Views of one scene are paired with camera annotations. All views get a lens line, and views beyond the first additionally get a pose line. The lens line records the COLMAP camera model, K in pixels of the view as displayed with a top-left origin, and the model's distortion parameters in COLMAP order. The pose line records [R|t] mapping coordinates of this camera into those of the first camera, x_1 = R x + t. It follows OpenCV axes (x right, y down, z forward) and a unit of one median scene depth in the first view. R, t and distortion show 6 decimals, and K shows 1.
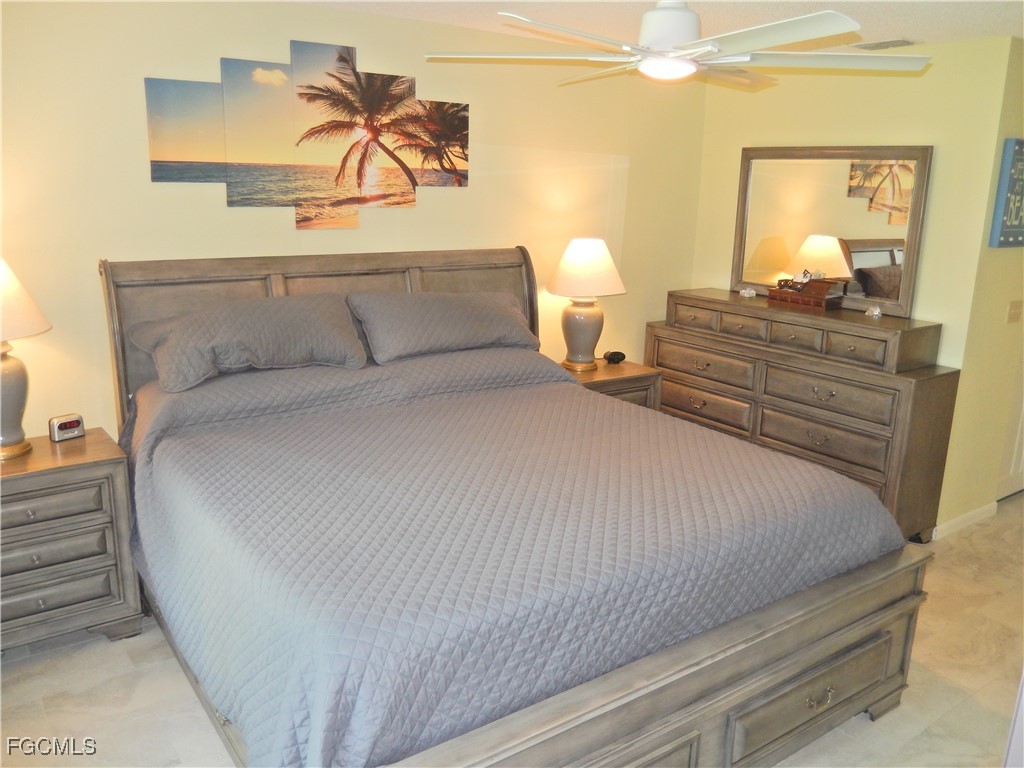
lens RADIAL K [[833.4, 0, 512.0], [0, 833.4, 384.0], [0, 0, 1]] dist [-0.039645, 0.001937]
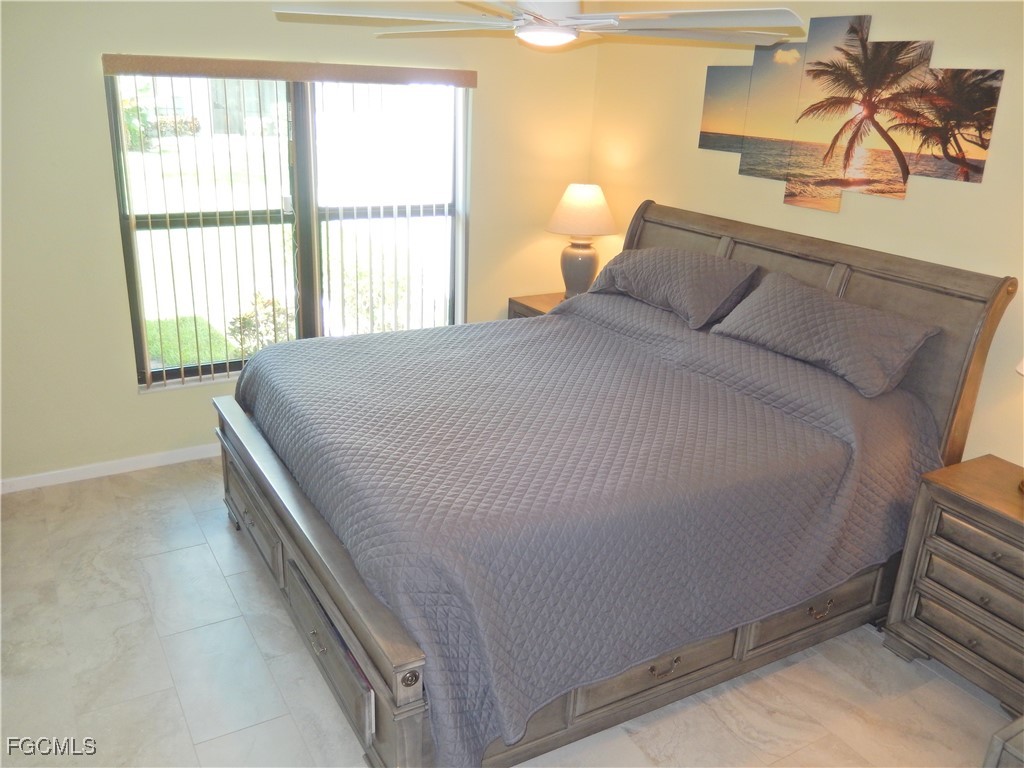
lens RADIAL K [[833.4, 0, 512.0], [0, 833.4, 384.0], [0, 0, 1]] dist [-0.039645, 0.001937]
pose [[-0.090784, 0.305614, -0.947818, 0.794022], [-0.280514, 0.905363, 0.318794, -0.208754], [0.955547, 0.294817, 0.003536, 0.711725]]
